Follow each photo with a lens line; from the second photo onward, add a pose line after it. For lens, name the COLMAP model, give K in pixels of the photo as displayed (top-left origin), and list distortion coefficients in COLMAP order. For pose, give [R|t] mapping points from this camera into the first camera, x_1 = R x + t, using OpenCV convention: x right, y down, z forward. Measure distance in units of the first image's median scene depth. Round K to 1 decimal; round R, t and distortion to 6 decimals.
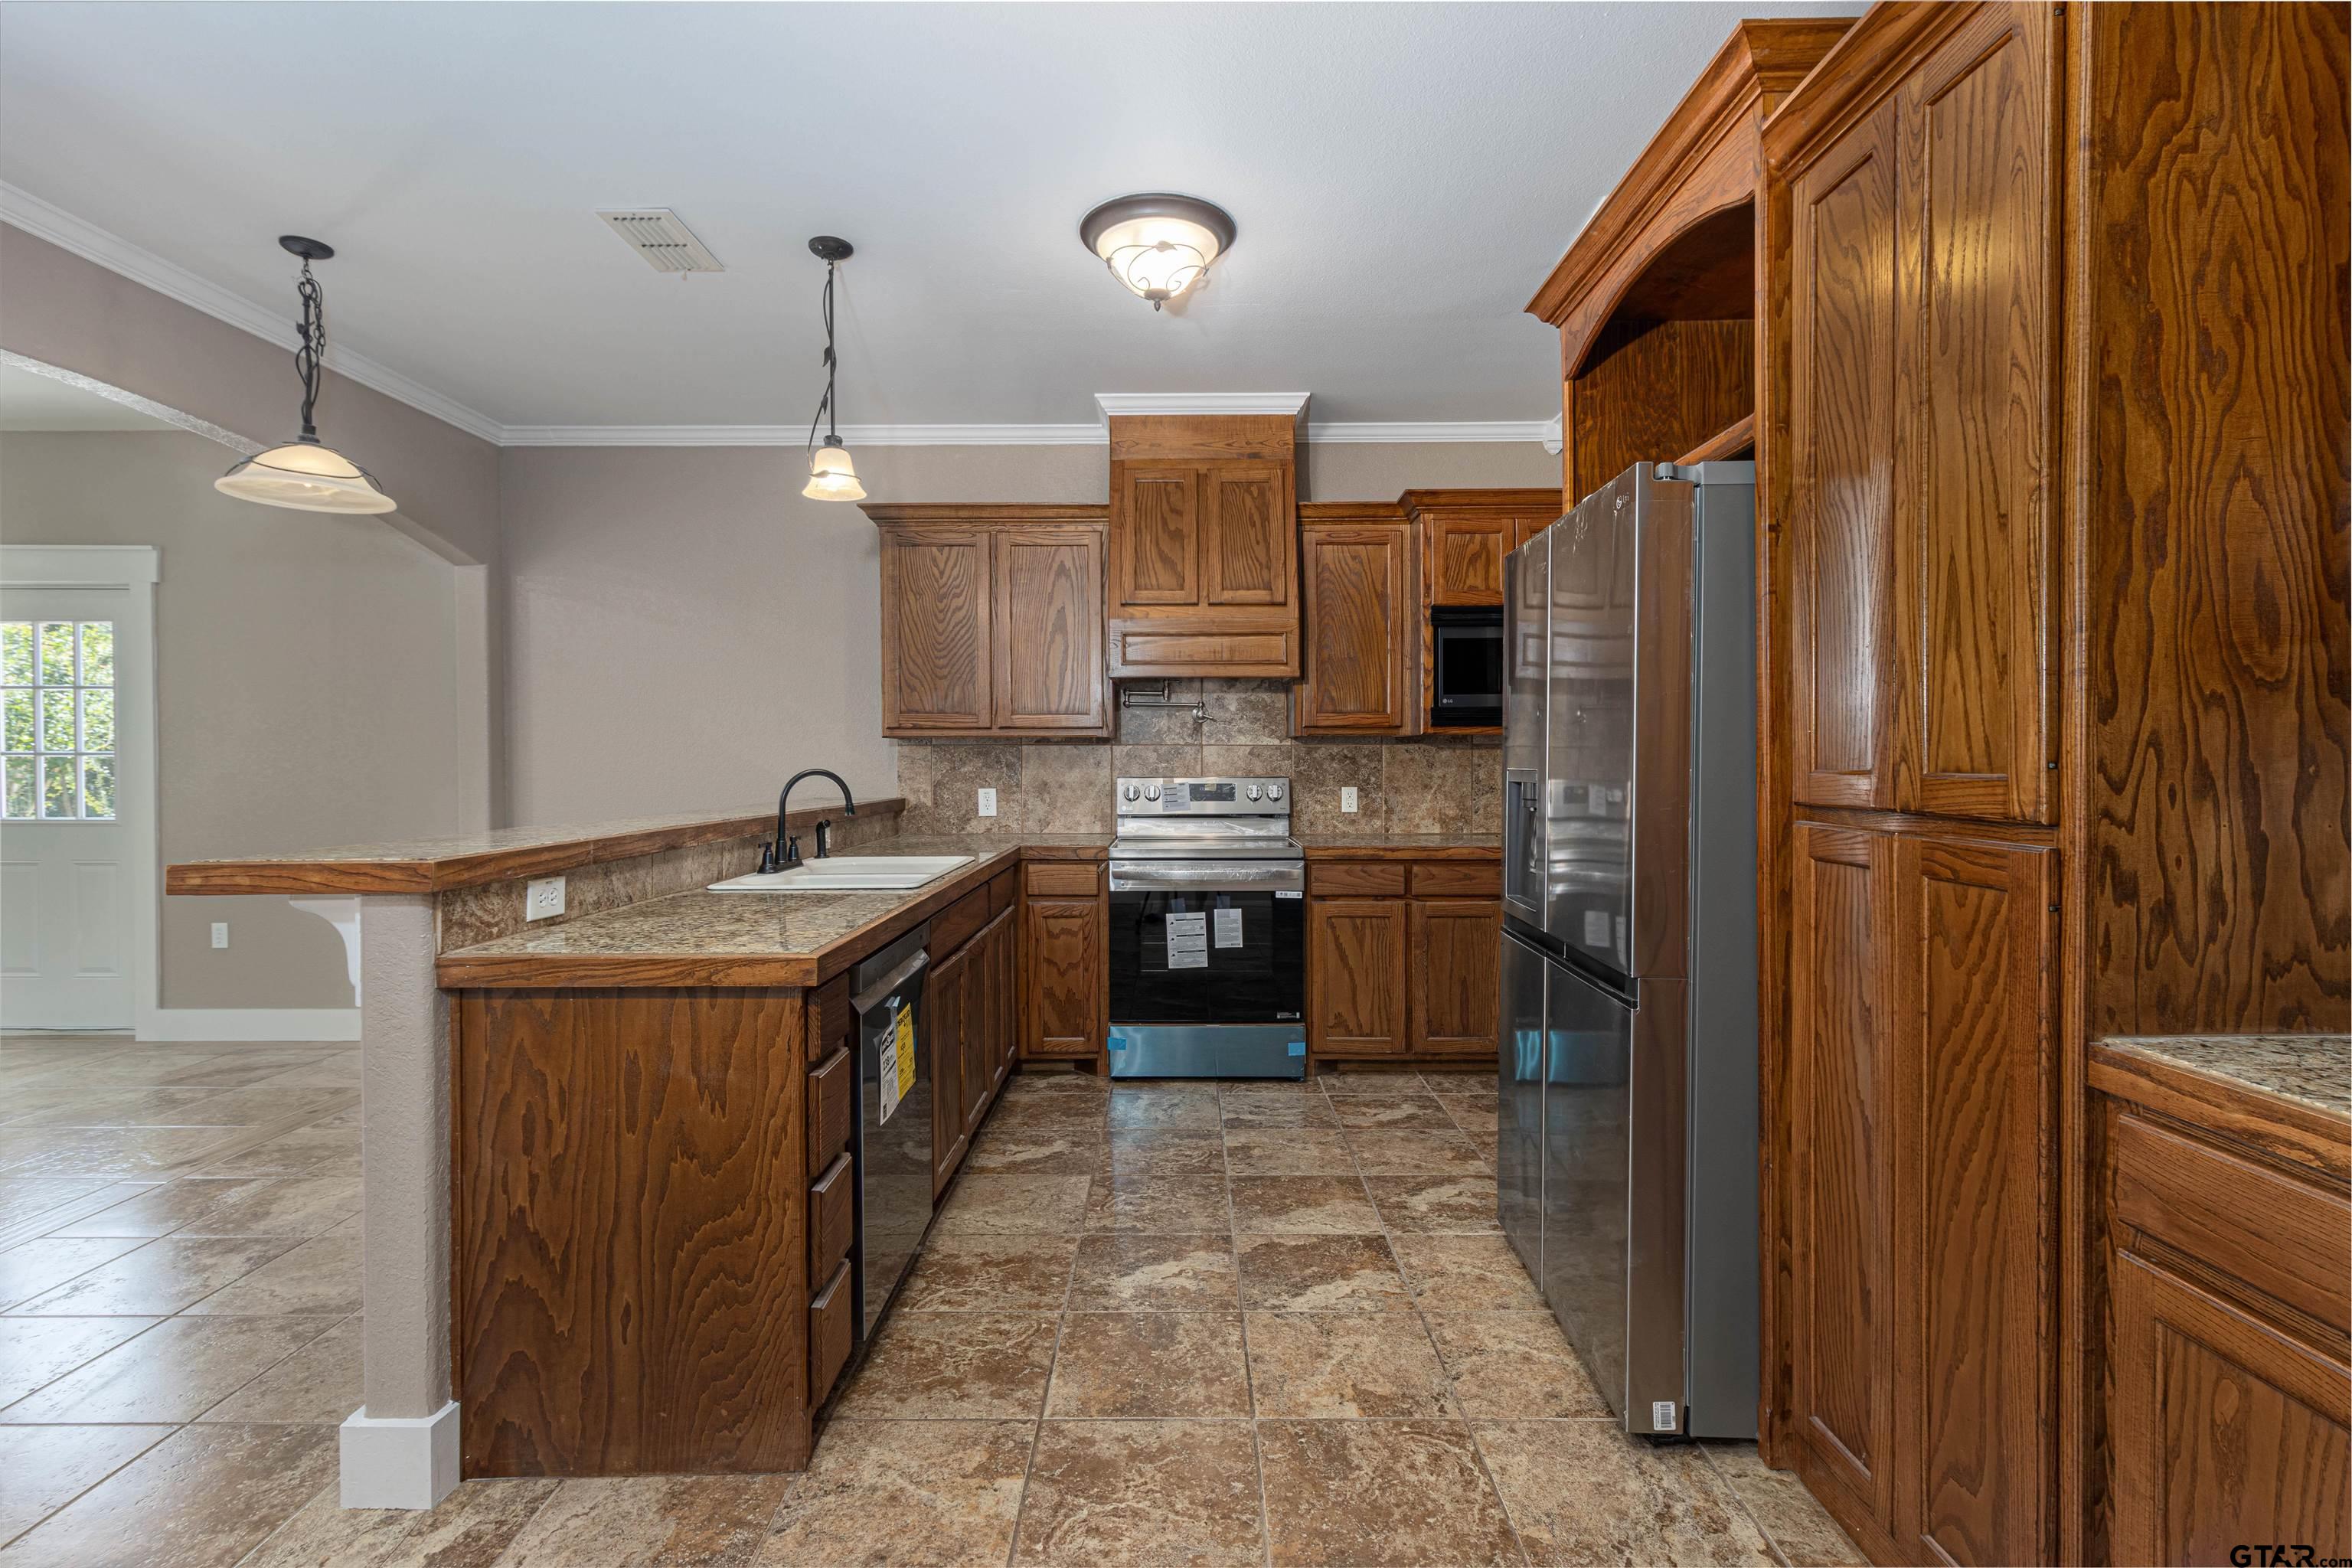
lens RADIAL K [[1089.8, 0, 1178.4], [0, 1089.8, 768.7], [0, 0, 1]] dist [0.001673, -0.000051]
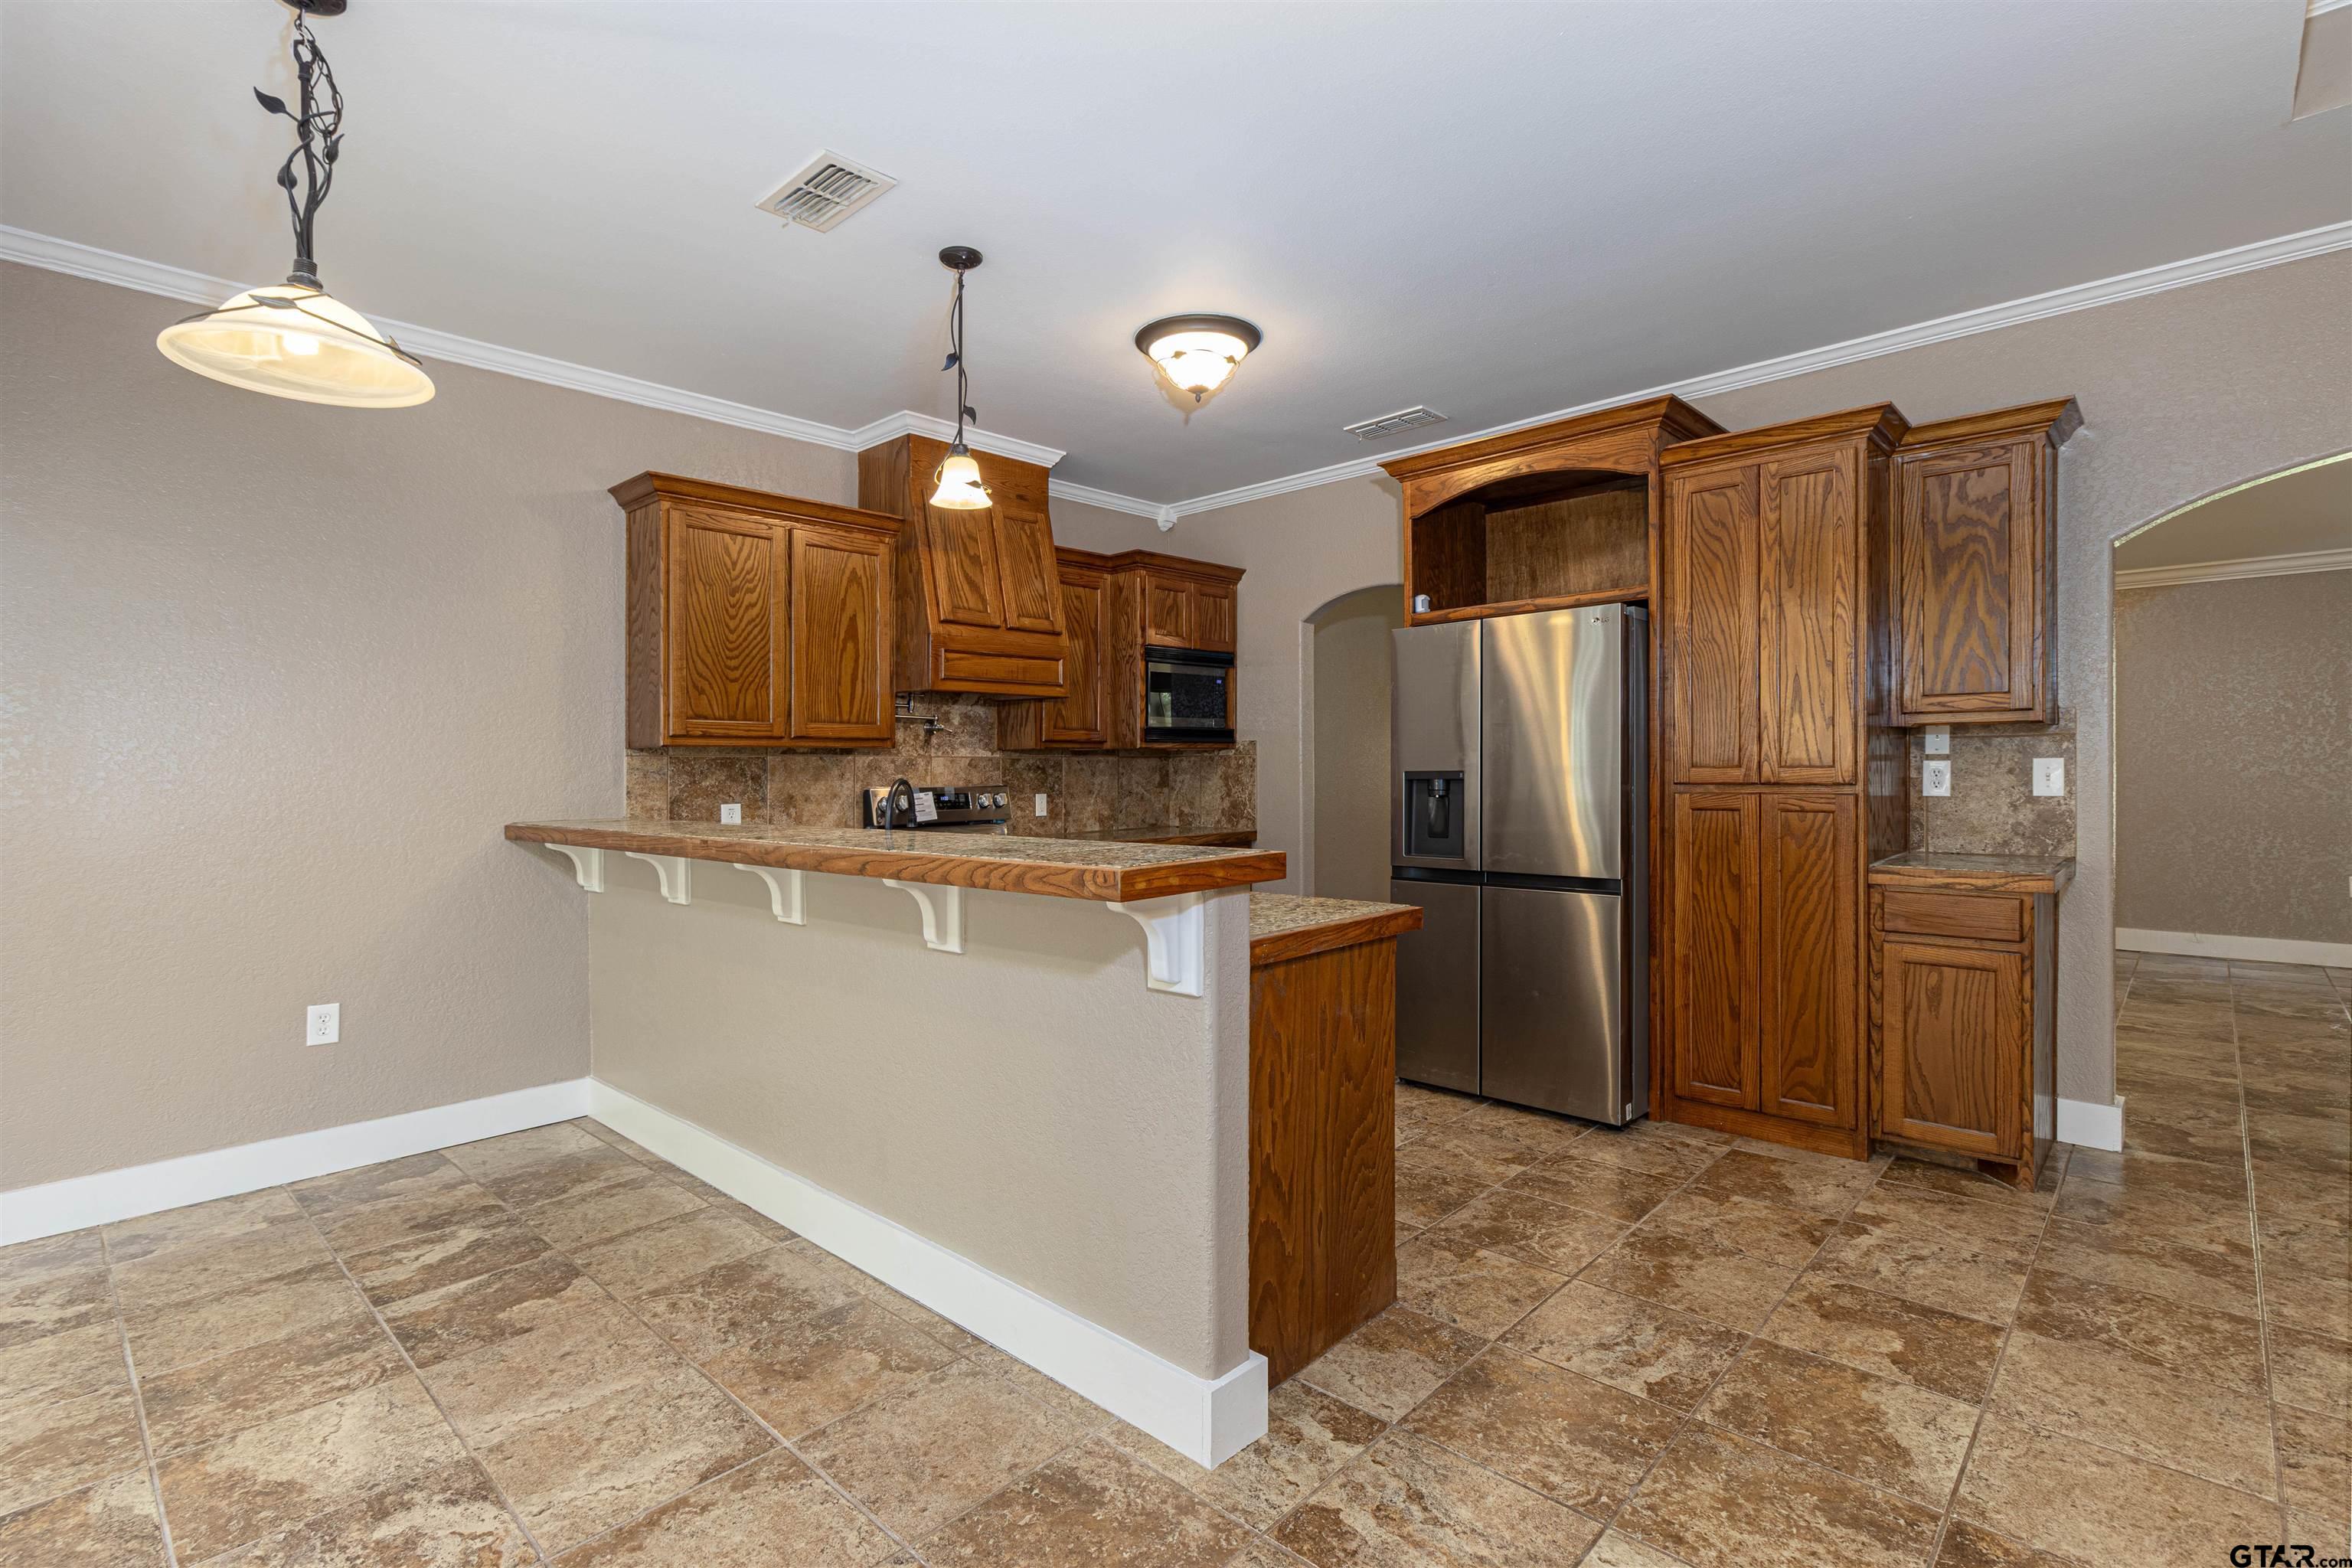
lens RADIAL K [[1097.2, 0, 1176.9], [0, 1097.2, 777.4], [0, 0, 1]] dist [0.000808, 0.000073]
pose [[0.682545, -0.010952, 0.730761, -1.248593], [0.016517, 0.999863, -0.000442, 0.005307], [-0.730656, 0.012372, 0.682633, 0.233230]]
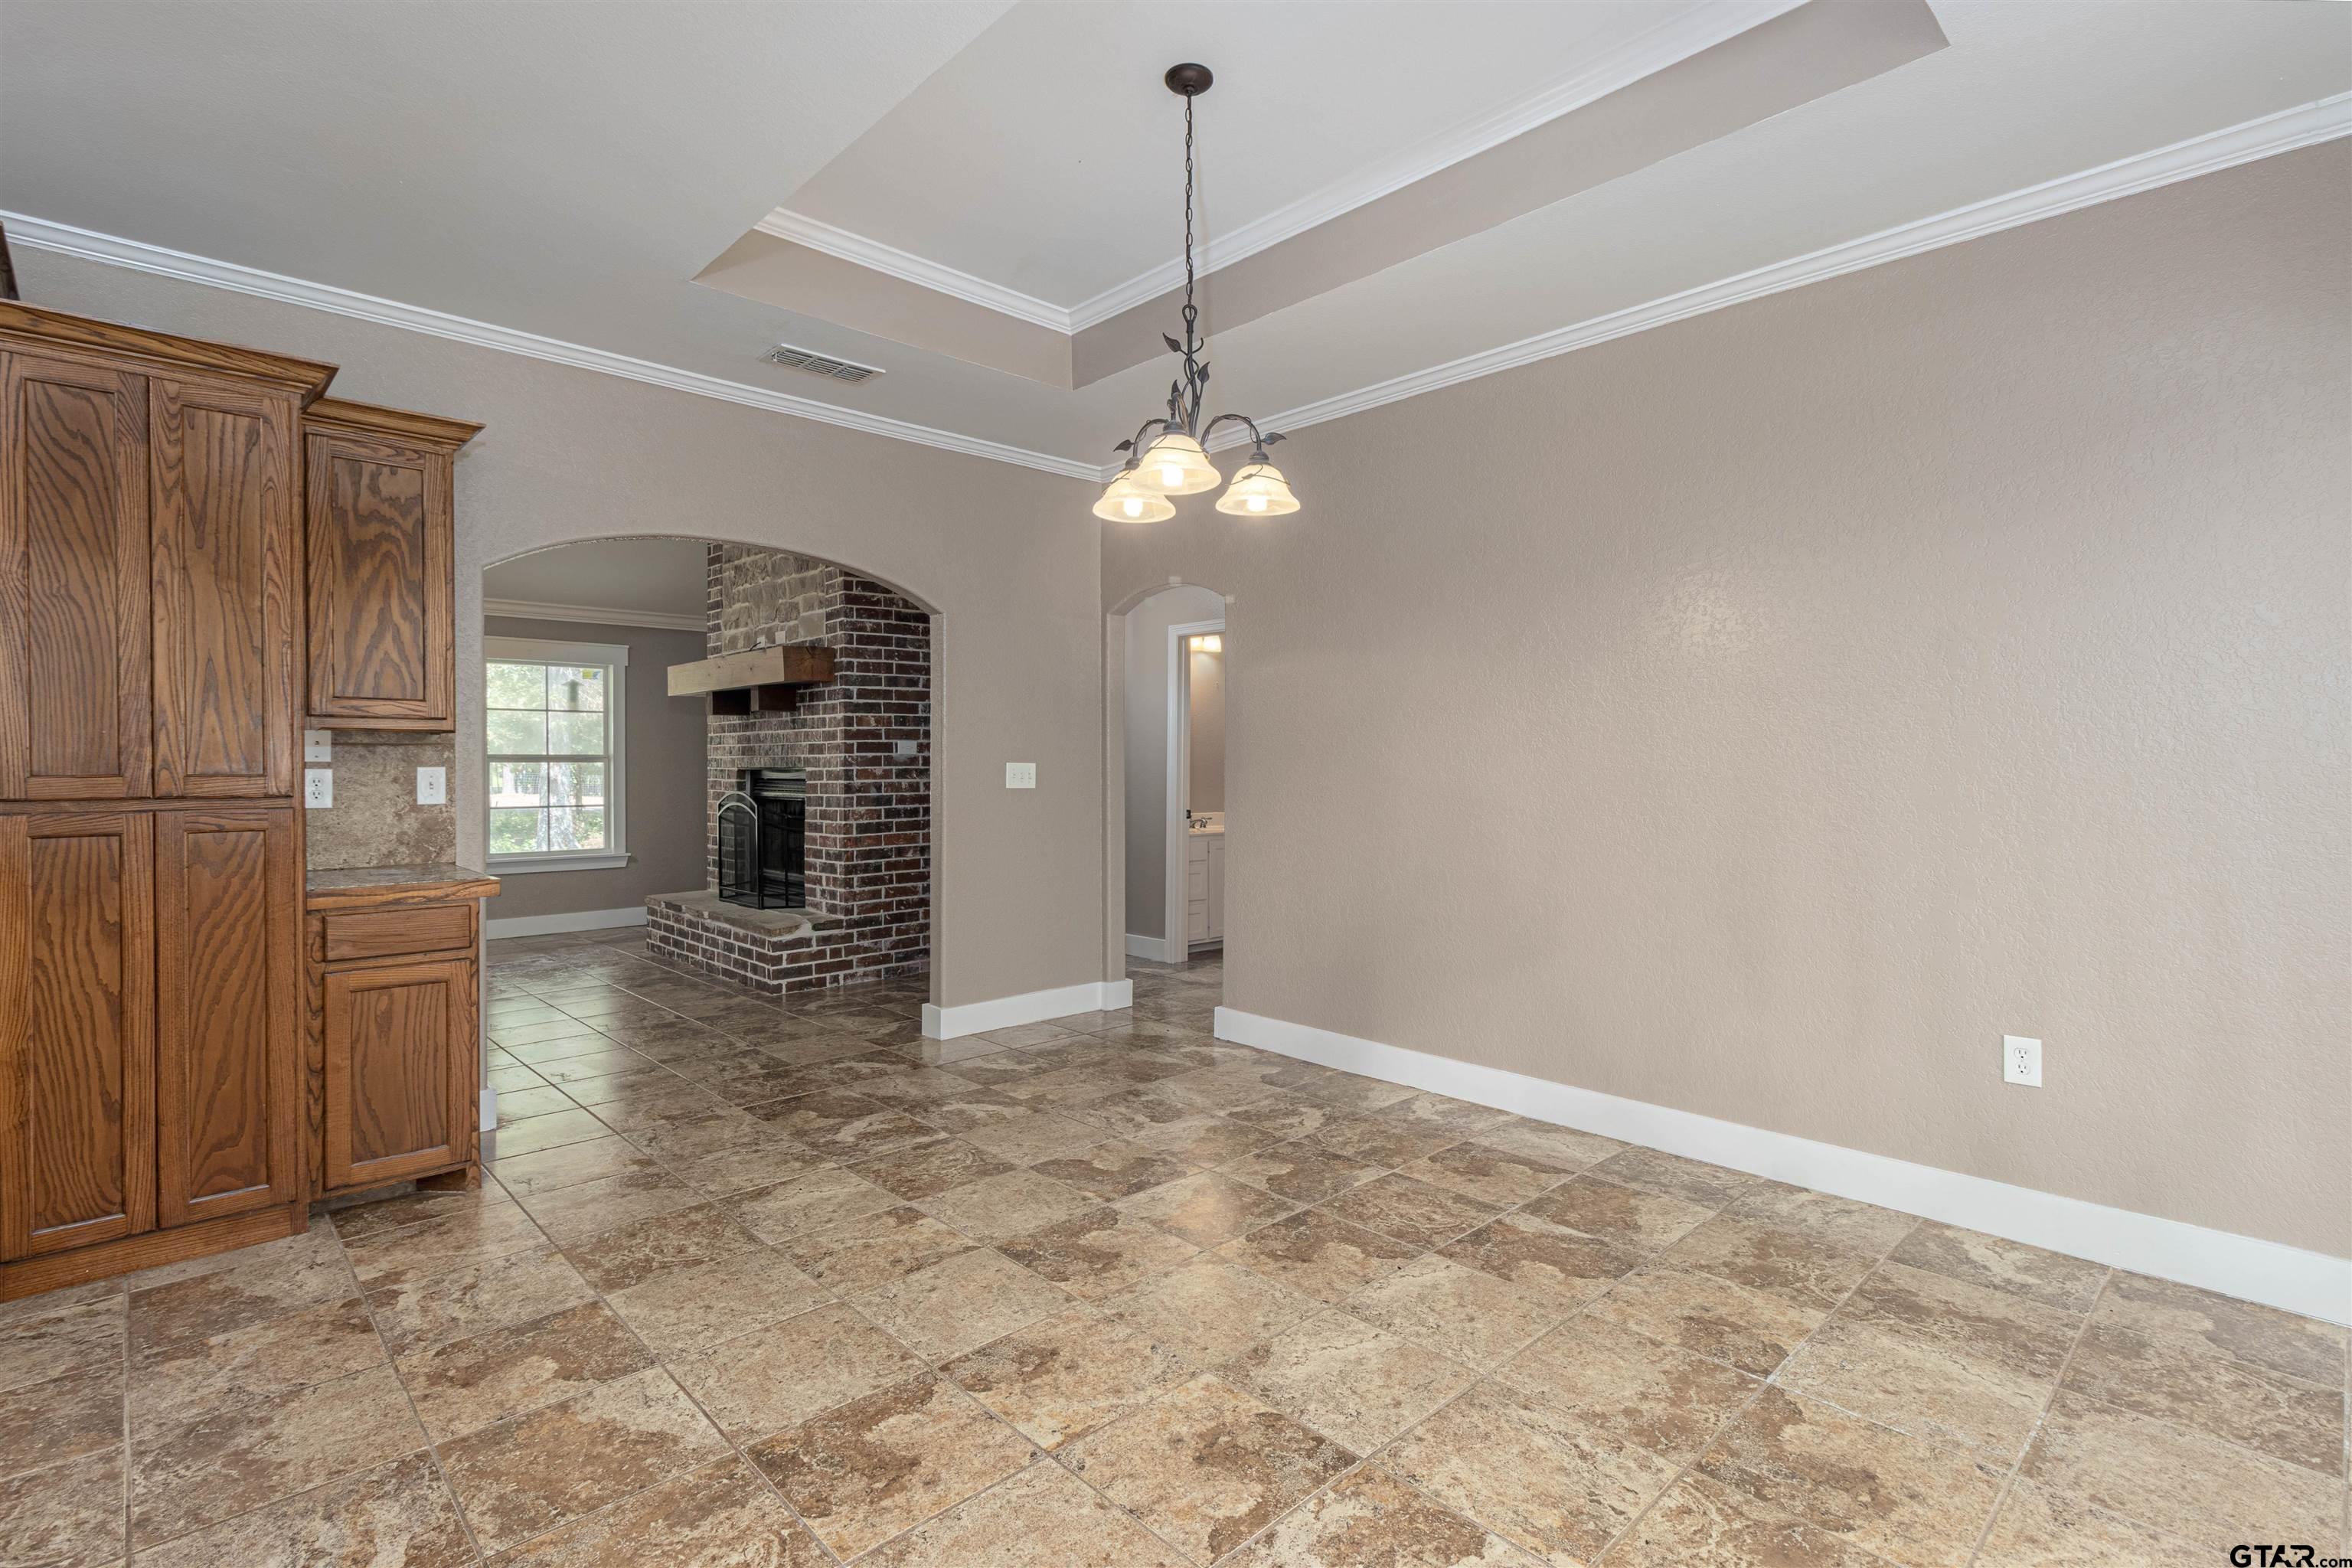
lens RADIAL K [[1112.7, 0, 1176.0], [0, 1112.7, 784.0], [0, 0, 1]] dist [0.002925, 0.000561]
pose [[-0.689817, -0.008616, 0.723932, -1.176503], [0.012093, 0.999653, 0.023421, -0.002807], [-0.723883, 0.024911, -0.689473, 0.724449]]
